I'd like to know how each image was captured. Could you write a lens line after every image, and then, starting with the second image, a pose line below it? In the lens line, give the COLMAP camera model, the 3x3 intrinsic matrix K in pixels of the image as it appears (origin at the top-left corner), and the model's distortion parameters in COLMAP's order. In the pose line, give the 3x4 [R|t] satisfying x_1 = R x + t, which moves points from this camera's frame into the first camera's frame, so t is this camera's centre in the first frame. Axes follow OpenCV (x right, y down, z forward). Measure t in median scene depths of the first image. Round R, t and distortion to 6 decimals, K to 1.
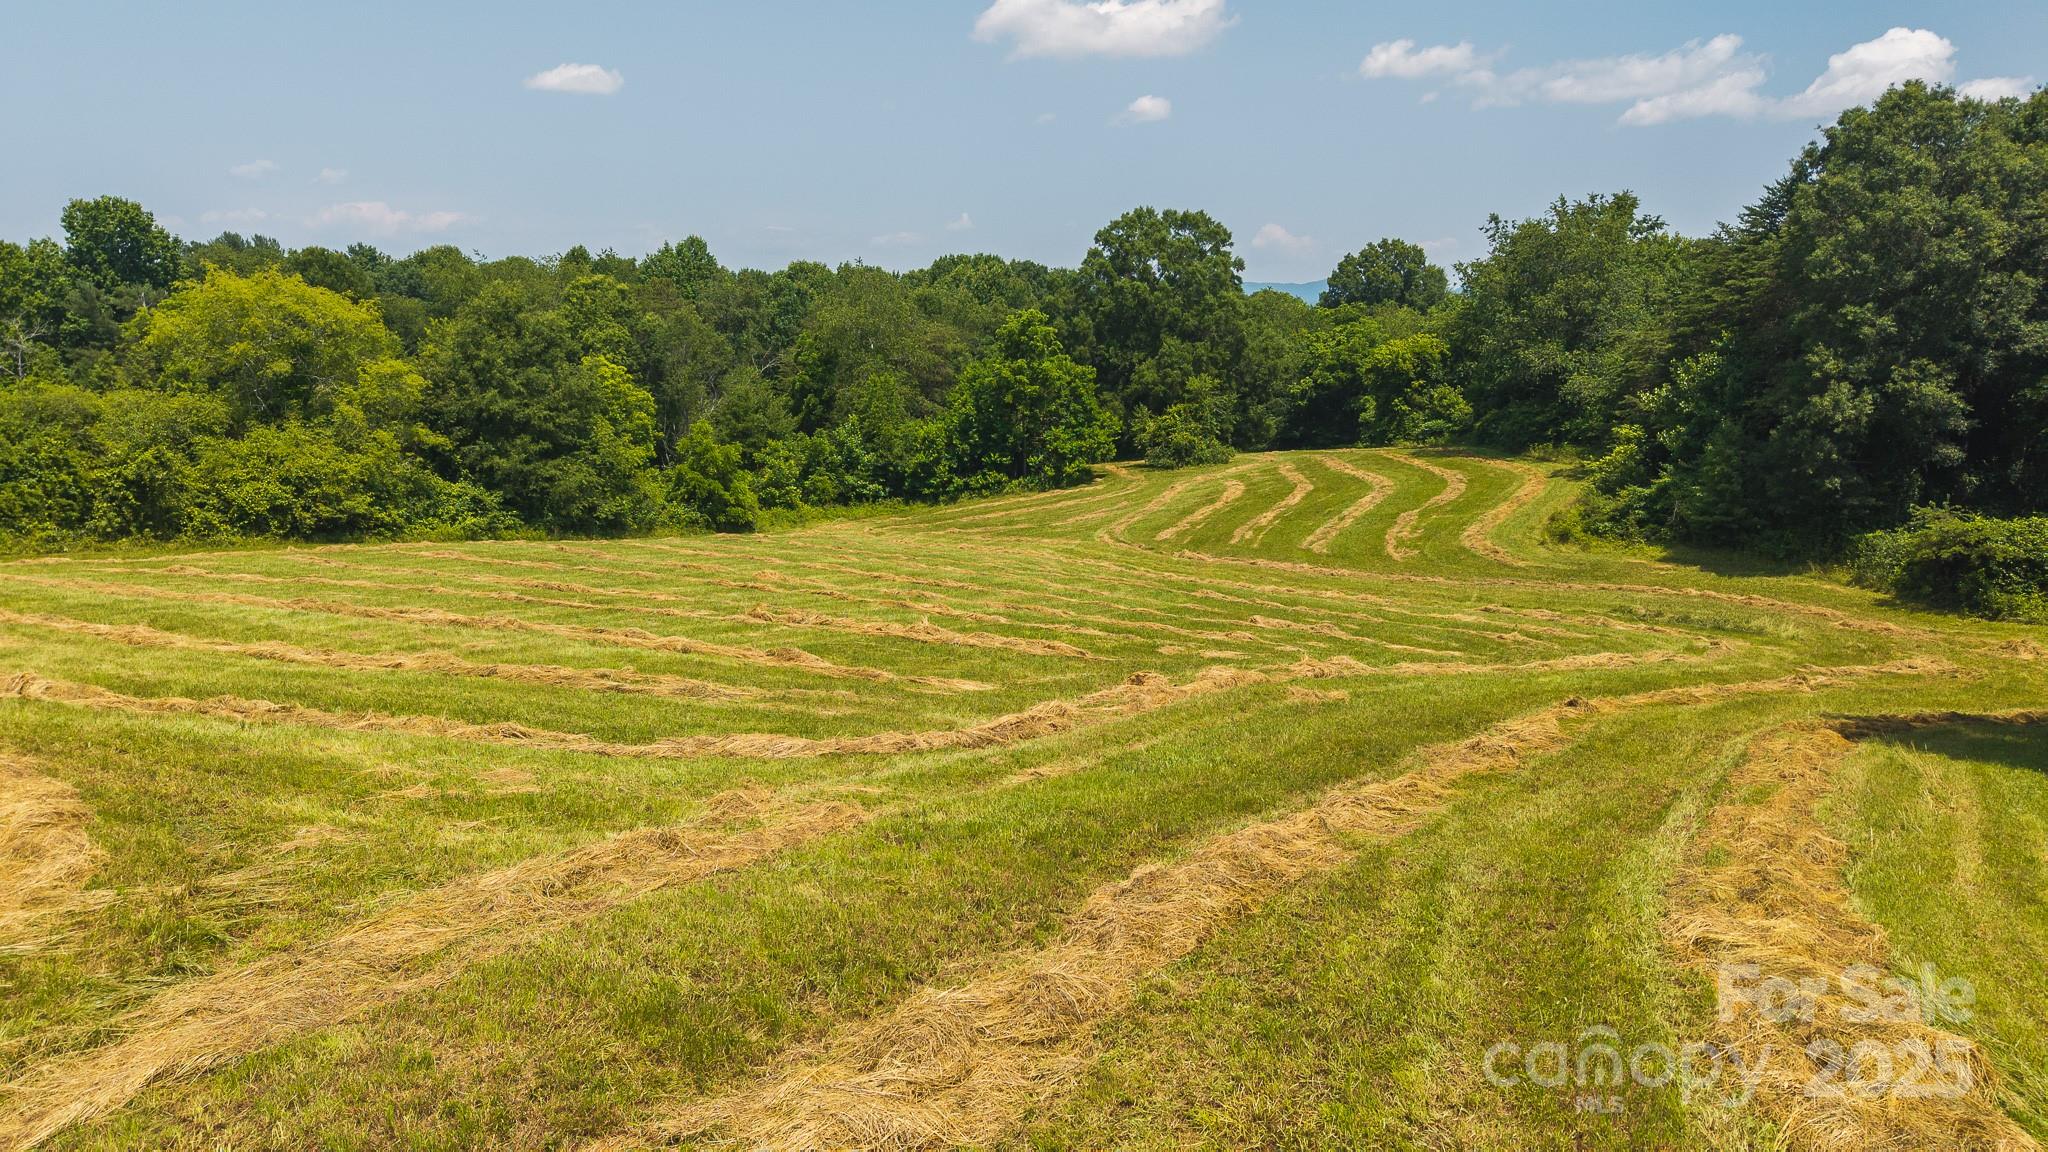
lens RADIAL K [[1394.9, 0, 1024.0], [0, 1394.9, 576.0], [0, 0, 1]] dist [0.099486, -0.173865]
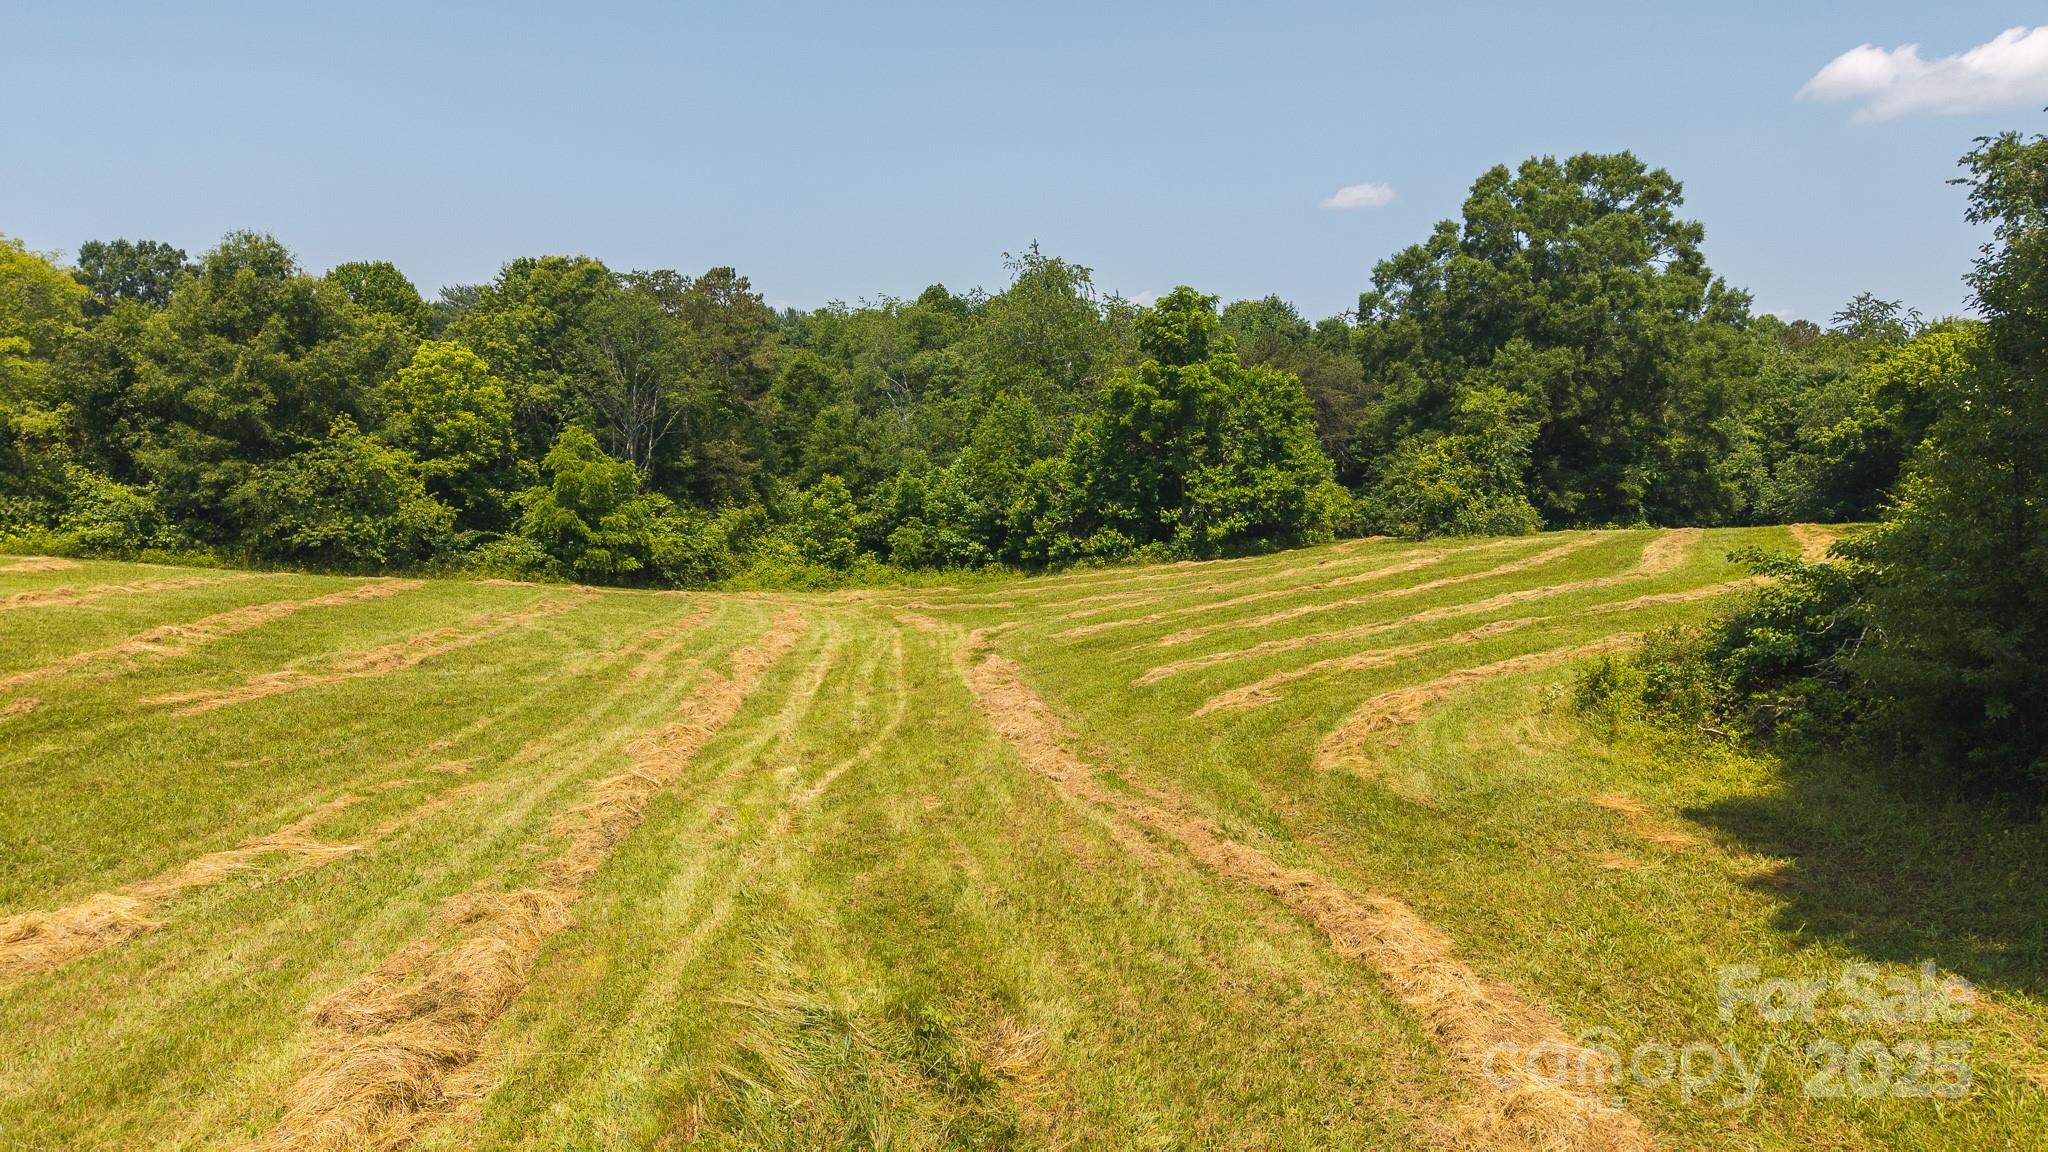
lens RADIAL K [[1394.9, 0, 1024.0], [0, 1394.9, 576.0], [0, 0, 1]] dist [0.099486, -0.173865]
pose [[0.858863, 0.054106, -0.509339, 0.281011], [-0.090432, 0.994802, -0.046815, -0.017711], [0.504158, 0.086268, 0.859292, 0.404471]]
